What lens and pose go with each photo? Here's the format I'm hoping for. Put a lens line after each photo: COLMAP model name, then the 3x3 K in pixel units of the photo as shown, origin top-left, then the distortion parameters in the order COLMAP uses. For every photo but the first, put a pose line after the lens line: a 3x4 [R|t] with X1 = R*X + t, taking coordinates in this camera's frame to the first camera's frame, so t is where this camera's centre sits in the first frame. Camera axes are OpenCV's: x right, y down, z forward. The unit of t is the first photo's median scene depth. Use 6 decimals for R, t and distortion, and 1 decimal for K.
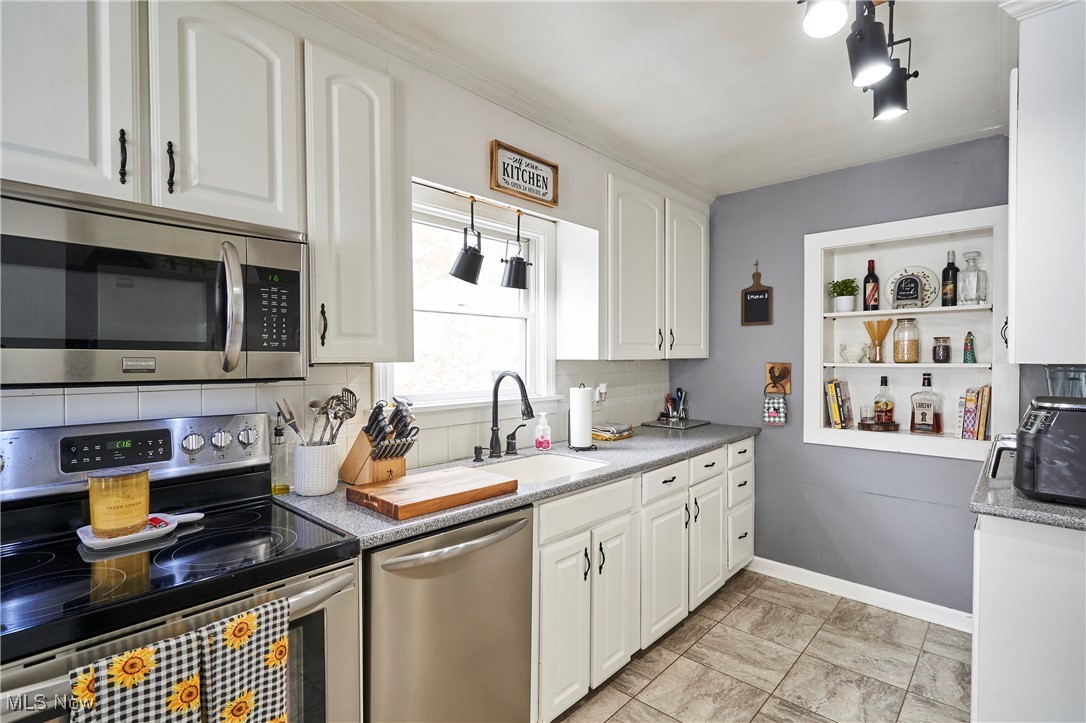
lens RADIAL K [[501.4, 0, 542.9], [0, 501.4, 365.5], [0, 0, 1]] dist [-0.000859, 0.000128]
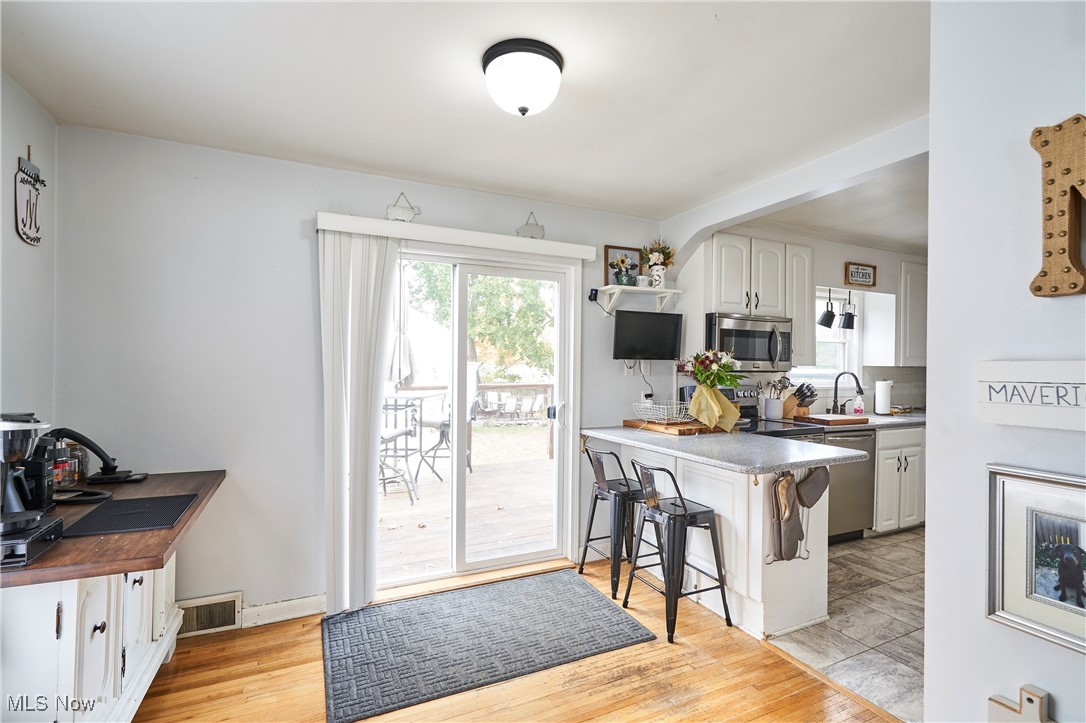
lens RADIAL K [[501.4, 0, 542.9], [0, 501.4, 365.5], [0, 0, 1]] dist [-0.000859, 0.000128]
pose [[0.932835, 0.011220, -0.360128, -0.473588], [-0.015092, 0.999855, -0.007941, 0.022190], [0.359987, 0.012843, 0.932869, -1.280244]]
